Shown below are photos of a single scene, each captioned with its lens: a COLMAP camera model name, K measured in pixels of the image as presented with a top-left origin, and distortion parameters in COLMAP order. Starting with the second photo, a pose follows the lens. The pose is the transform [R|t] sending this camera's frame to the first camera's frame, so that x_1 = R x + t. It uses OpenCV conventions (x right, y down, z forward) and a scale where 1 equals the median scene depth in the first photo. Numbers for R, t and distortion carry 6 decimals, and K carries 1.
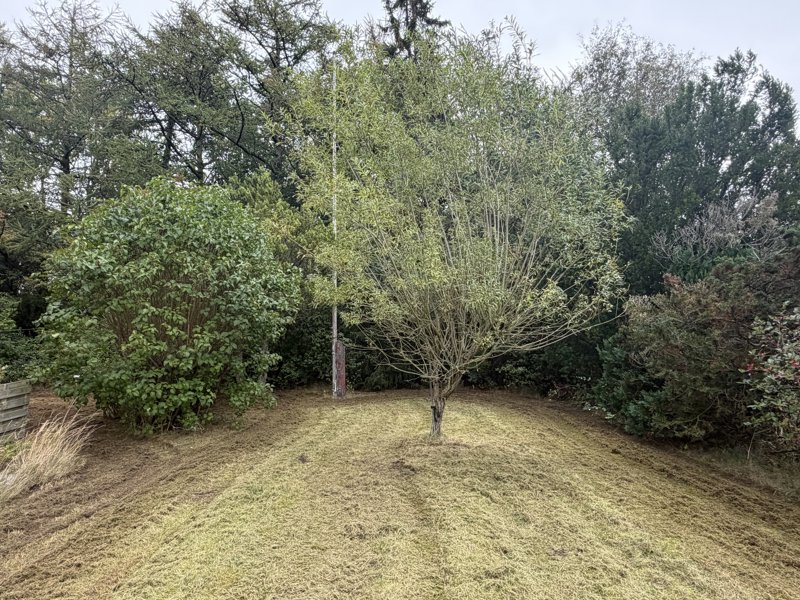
lens RADIAL K [[492.8, 0, 398.7], [0, 492.8, 293.3], [0, 0, 1]] dist [-0.001675, 0.004190]
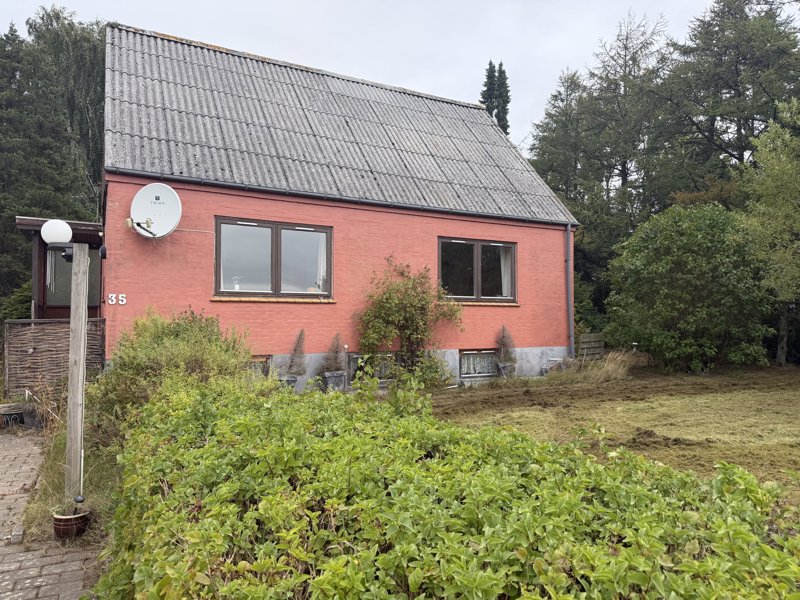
lens RADIAL K [[550.1, 0, 399.1], [0, 550.1, 295.4], [0, 0, 1]] dist [-0.010858, -0.005660]
pose [[0.547935, -0.001187, -0.836520, 0.486201], [0.030343, 0.999369, 0.018457, -0.013395], [0.835971, -0.035496, 0.547625, -0.672532]]
